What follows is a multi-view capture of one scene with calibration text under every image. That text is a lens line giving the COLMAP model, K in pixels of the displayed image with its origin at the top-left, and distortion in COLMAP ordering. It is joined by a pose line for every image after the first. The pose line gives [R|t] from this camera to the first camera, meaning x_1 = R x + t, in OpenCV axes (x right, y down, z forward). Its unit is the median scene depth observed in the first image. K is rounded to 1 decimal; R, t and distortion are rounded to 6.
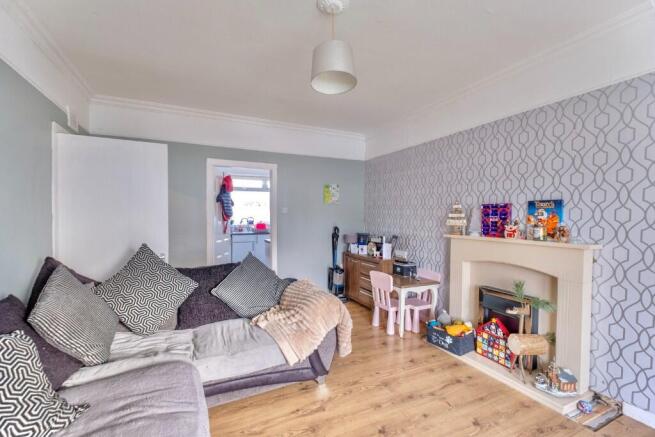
lens RADIAL K [[294.9, 0, 327.5], [0, 294.9, 218.5], [0, 0, 1]] dist [-0.000585, -0.000149]
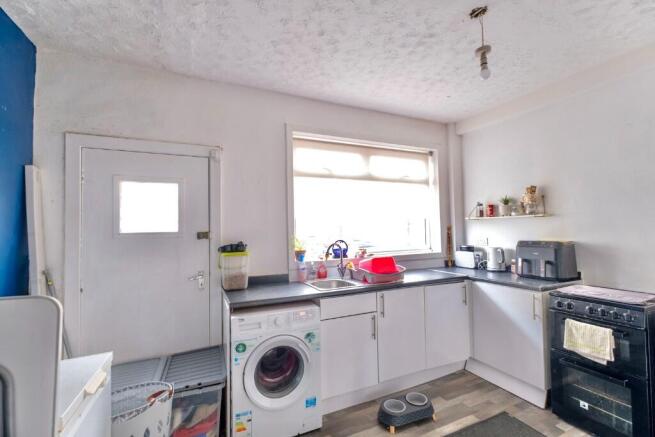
lens RADIAL K [[294.9, 0, 327.5], [0, 294.9, 218.5], [0, 0, 1]] dist [-0.000585, -0.000149]
pose [[0.999379, -0.023642, -0.026145, -0.280701], [0.022378, 0.998614, -0.047628, -0.015950], [0.027235, 0.047013, 0.998523, 0.620493]]
